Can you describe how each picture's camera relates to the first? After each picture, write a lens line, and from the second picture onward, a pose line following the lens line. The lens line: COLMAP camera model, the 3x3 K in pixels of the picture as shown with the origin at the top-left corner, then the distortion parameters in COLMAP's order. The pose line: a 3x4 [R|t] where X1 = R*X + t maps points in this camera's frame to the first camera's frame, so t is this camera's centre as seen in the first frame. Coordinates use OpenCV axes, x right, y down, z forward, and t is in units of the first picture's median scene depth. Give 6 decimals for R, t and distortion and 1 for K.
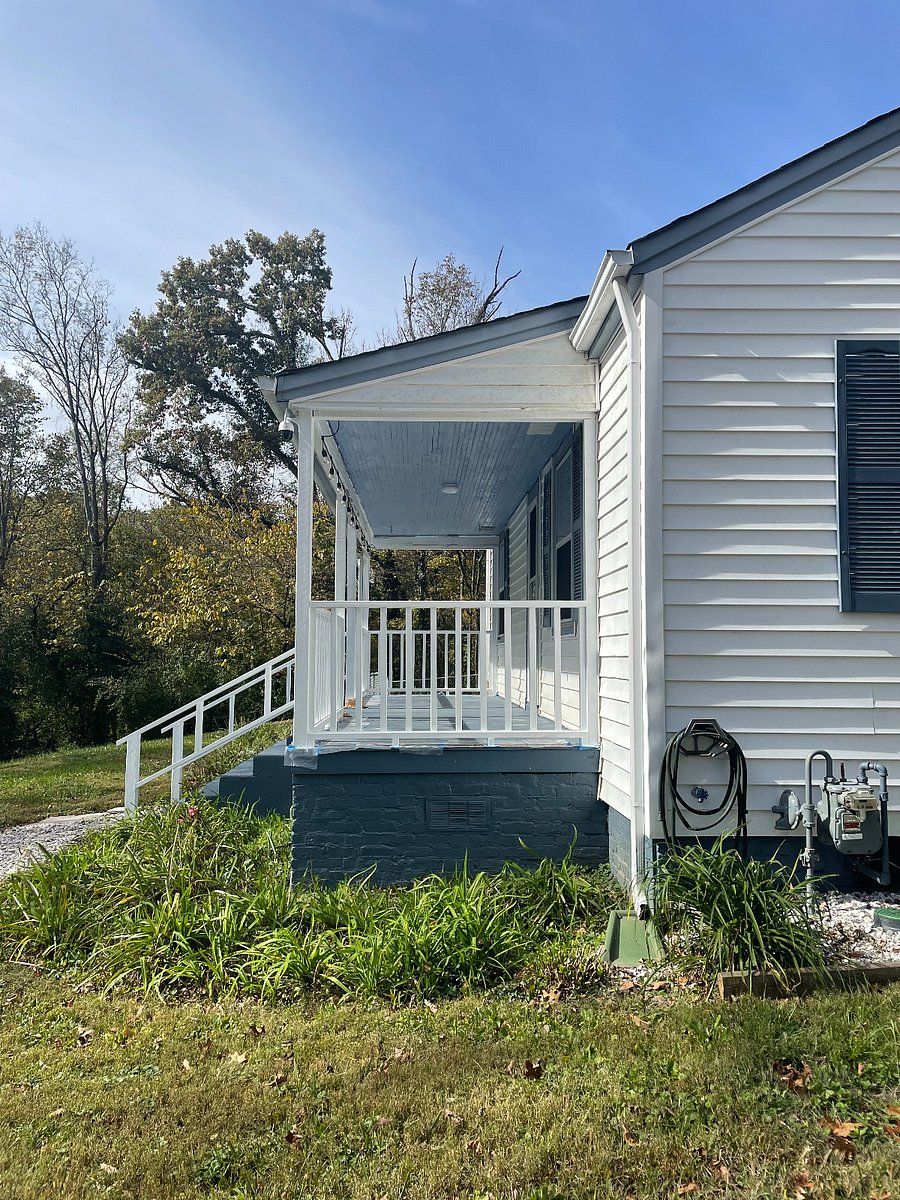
lens RADIAL K [[906.1, 0, 450.7], [0, 906.1, 599.3], [0, 0, 1]] dist [-0.001098, -0.000801]
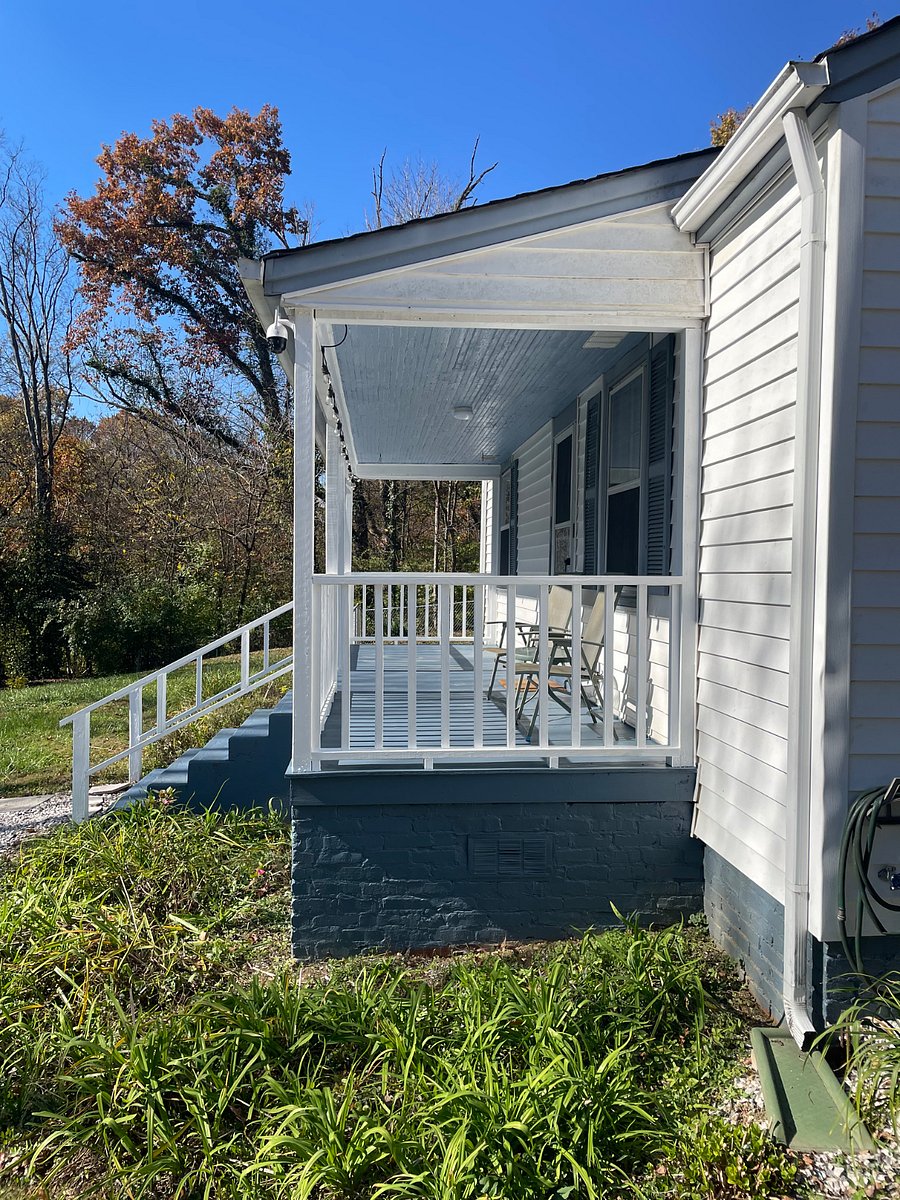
lens RADIAL K [[917.6, 0, 449.7], [0, 917.6, 613.7], [0, 0, 1]] dist [0.028399, -0.050332]
pose [[0.999194, 0.004292, 0.039914, -0.050280], [-0.008486, 0.994383, 0.105501, -0.031987], [-0.039237, -0.105754, 0.993618, 0.168422]]
